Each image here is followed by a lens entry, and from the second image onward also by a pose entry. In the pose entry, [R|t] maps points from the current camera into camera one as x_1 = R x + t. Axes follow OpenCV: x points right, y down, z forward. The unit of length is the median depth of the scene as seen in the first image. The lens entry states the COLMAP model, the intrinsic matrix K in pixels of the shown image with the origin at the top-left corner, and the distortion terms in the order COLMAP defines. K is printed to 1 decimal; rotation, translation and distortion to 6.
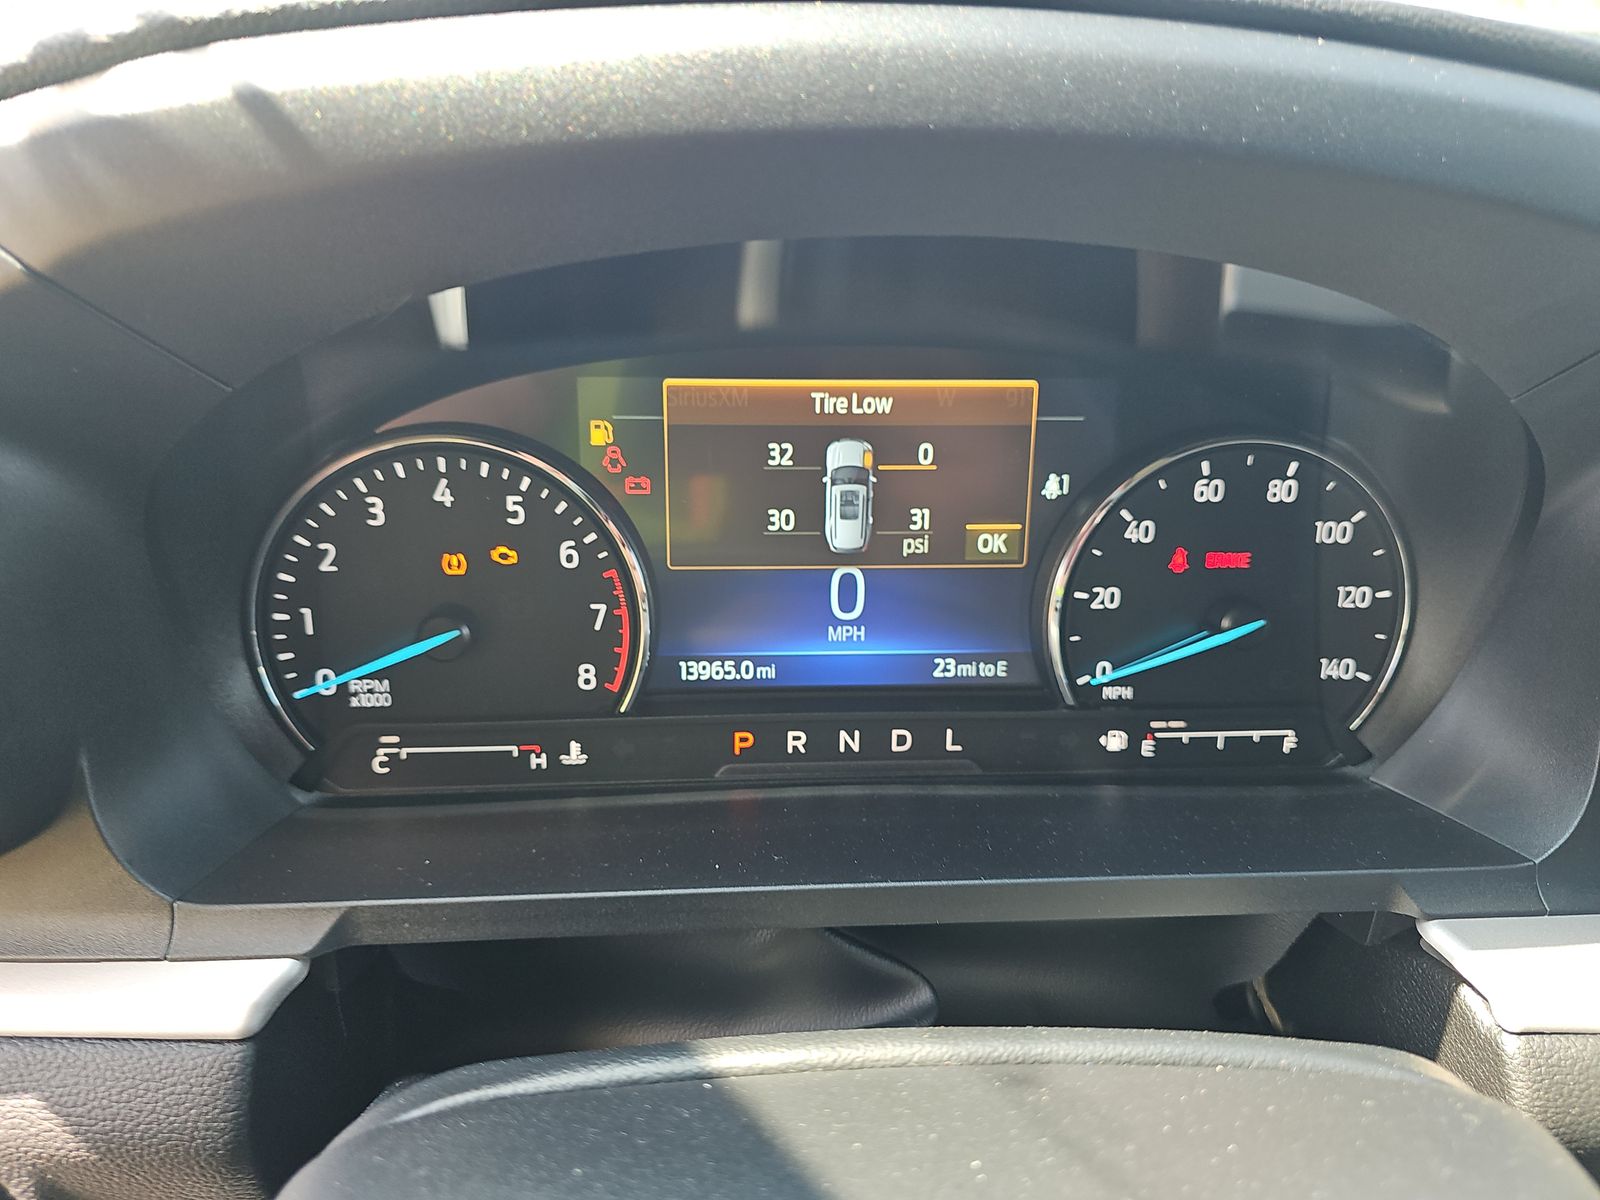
lens RADIAL K [[1078.1, 0, 799.7], [0, 1078.1, 595.8], [0, 0, 1]] dist [0.045744, -0.007629]
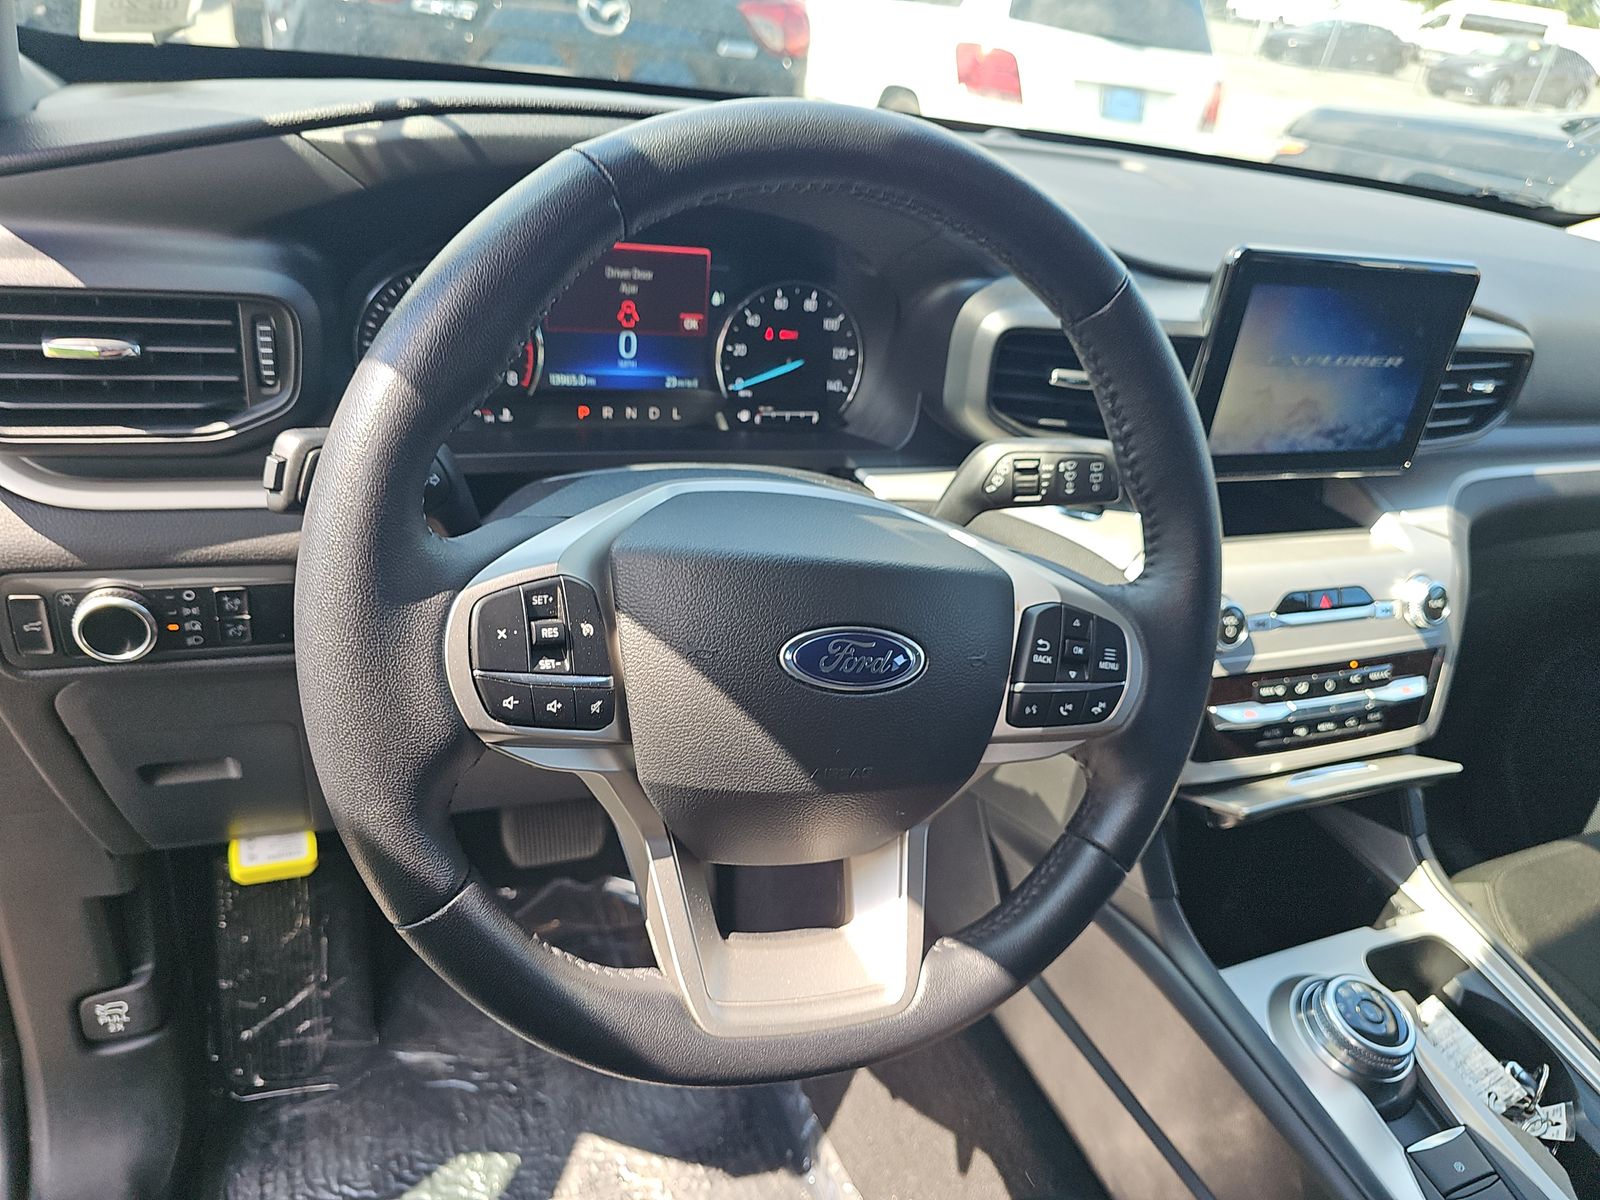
lens RADIAL K [[1078.1, 0, 804.7], [0, 1078.1, 599.9], [0, 0, 1]] dist [0.045744, -0.007629]
pose [[0.936928, -0.055264, 0.345127, -0.406712], [0.010523, 0.991433, 0.130188, 0.229456], [-0.349365, -0.118345, 0.929483, -1.235280]]
